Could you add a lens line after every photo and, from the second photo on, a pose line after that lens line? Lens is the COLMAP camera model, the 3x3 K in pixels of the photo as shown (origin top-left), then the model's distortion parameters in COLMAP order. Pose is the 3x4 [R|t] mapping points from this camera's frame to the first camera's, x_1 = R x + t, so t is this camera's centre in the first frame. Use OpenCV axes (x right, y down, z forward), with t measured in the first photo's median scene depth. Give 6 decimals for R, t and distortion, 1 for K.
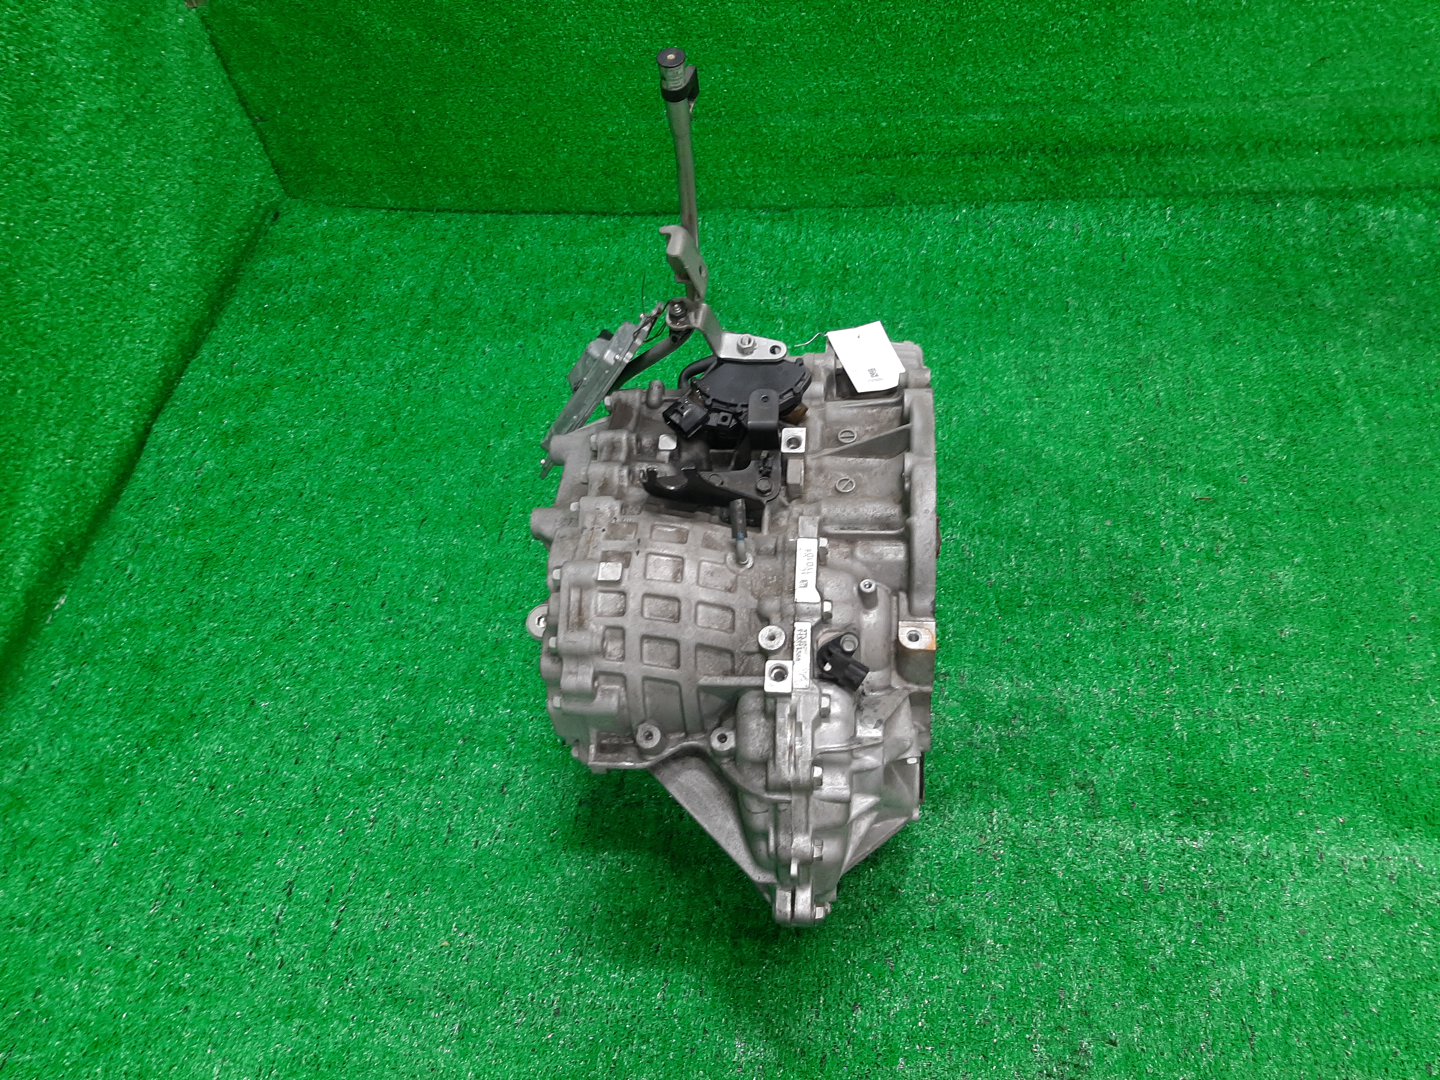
lens RADIAL K [[1112.2, 0, 740.6], [0, 1112.2, 540.4], [0, 0, 1]] dist [-0.006007, -0.004541]
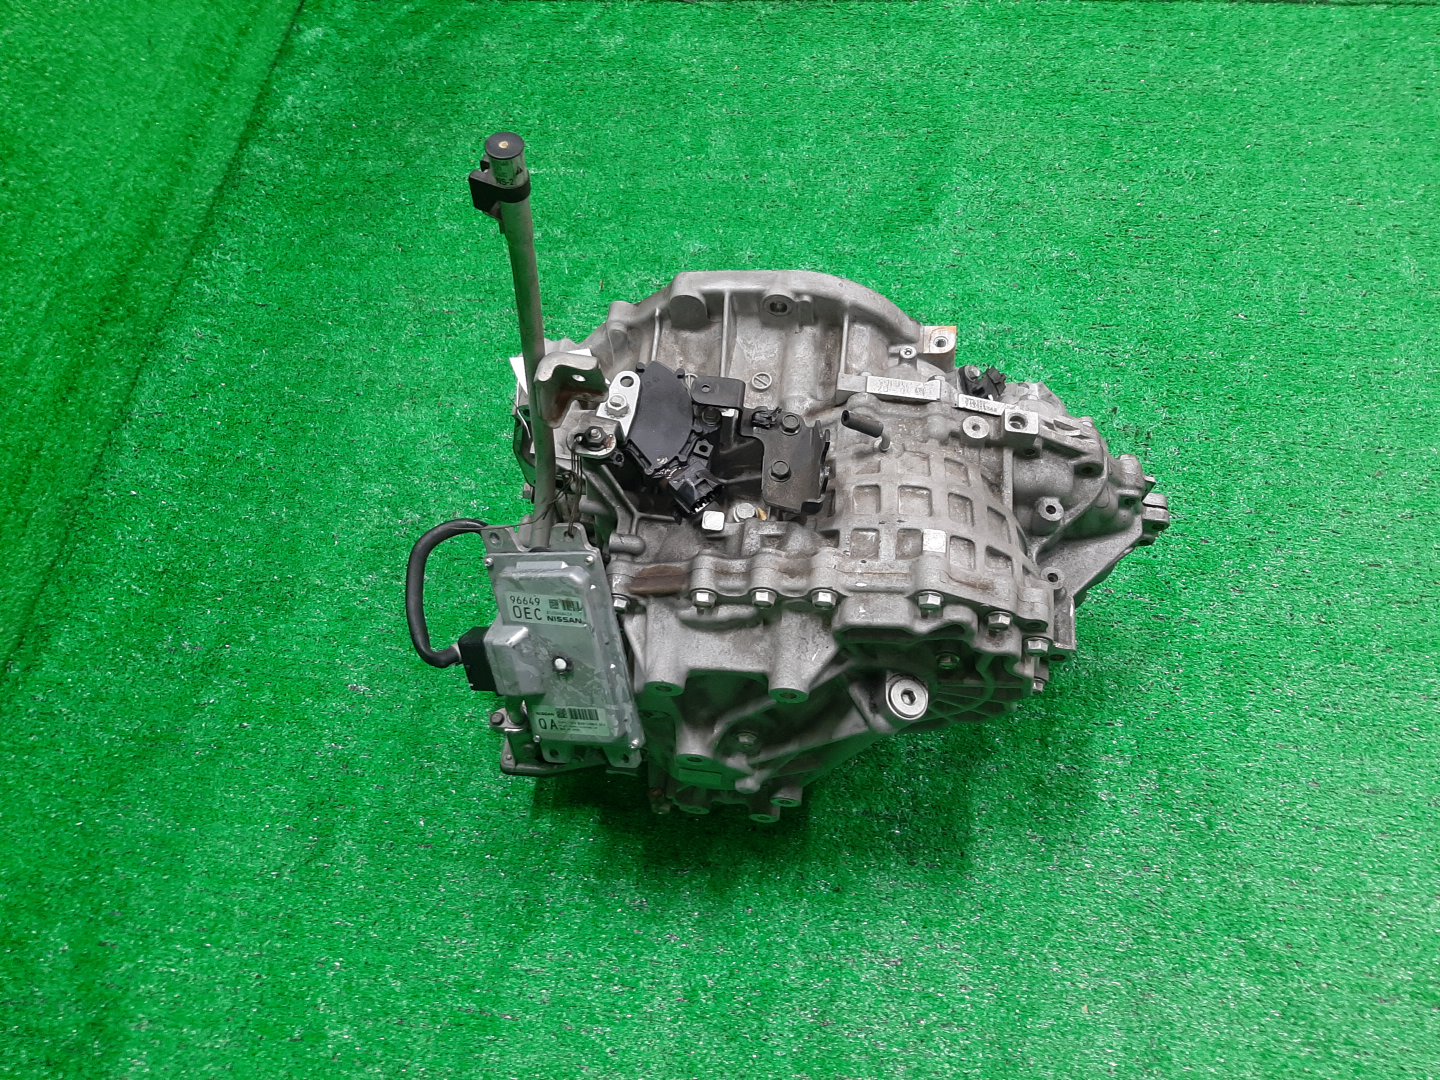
lens RADIAL K [[1112.2, 0, 740.6], [0, 1112.2, 540.4], [0, 0, 1]] dist [-0.006007, -0.004541]
pose [[0.044650, -0.836137, 0.546701, -0.565900], [0.859107, 0.311426, 0.406138, -0.431423], [-0.509844, 0.451540, 0.732236, 0.413018]]
